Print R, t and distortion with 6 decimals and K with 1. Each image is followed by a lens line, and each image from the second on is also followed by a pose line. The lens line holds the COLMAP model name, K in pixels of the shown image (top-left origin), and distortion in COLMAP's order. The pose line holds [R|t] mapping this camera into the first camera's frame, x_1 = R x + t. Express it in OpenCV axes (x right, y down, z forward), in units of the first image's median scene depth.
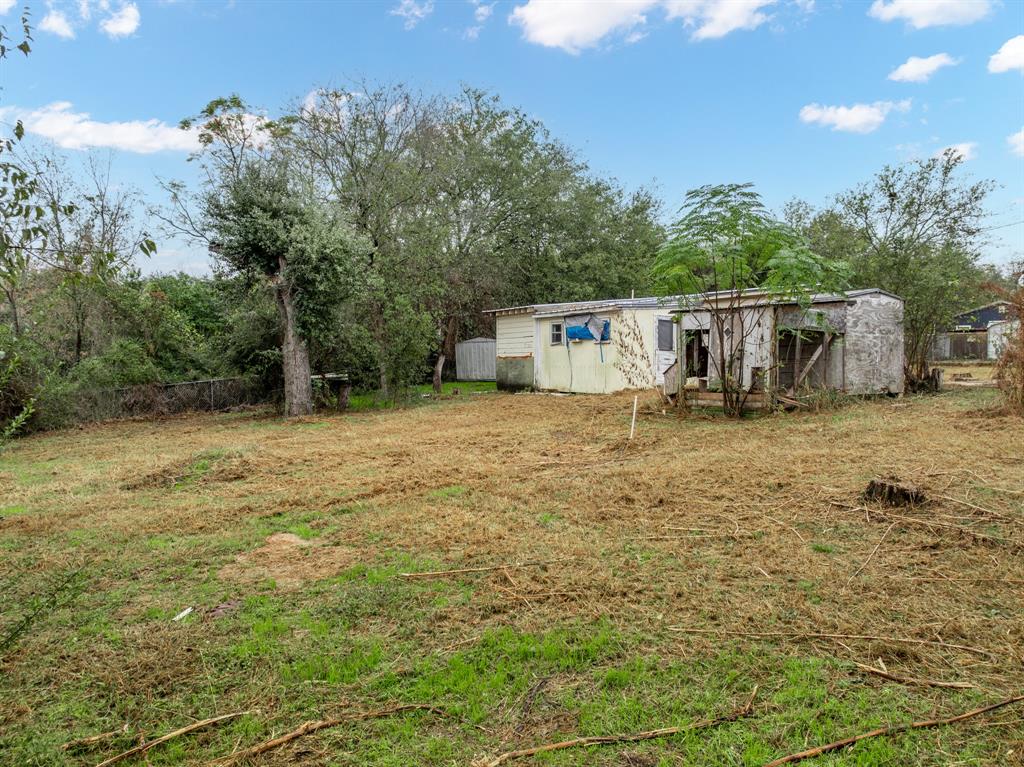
lens RADIAL K [[719.2, 0, 513.2], [0, 719.2, 382.0], [0, 0, 1]] dist [-0.023617, 0.006272]
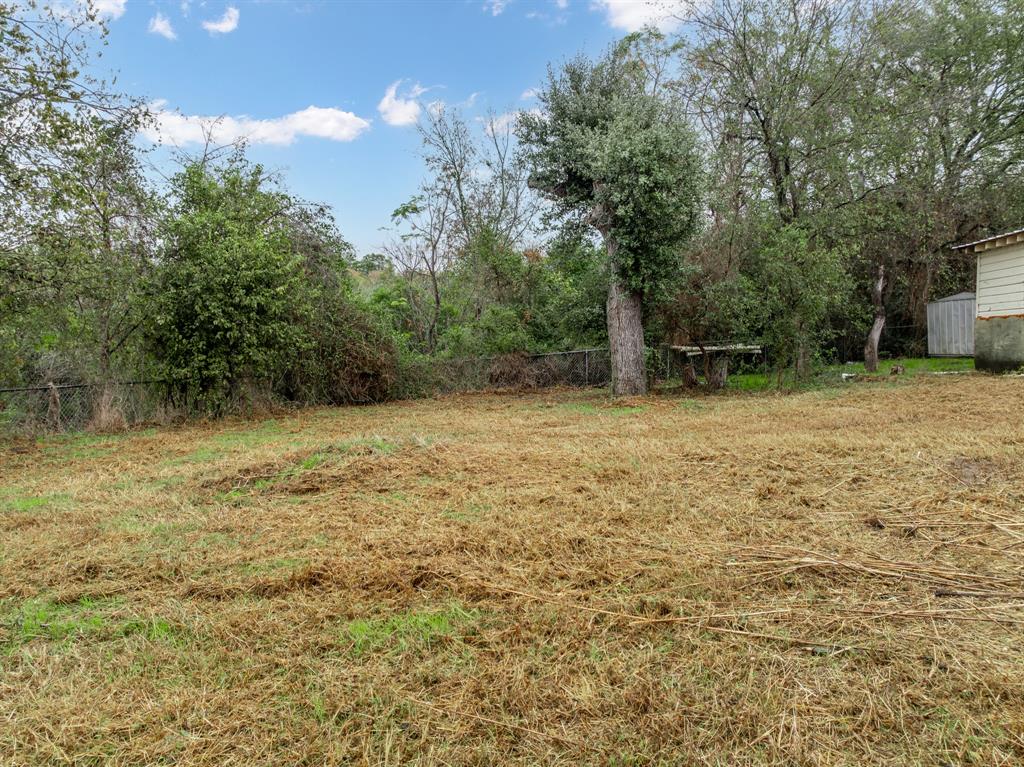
lens RADIAL K [[719.2, 0, 508.6], [0, 719.2, 381.9], [0, 0, 1]] dist [-0.023617, 0.006272]
pose [[0.778690, 0.034651, -0.626451, 0.054706], [-0.015396, 0.999228, 0.036133, 0.005800], [0.627220, -0.018492, 0.778623, 0.263519]]
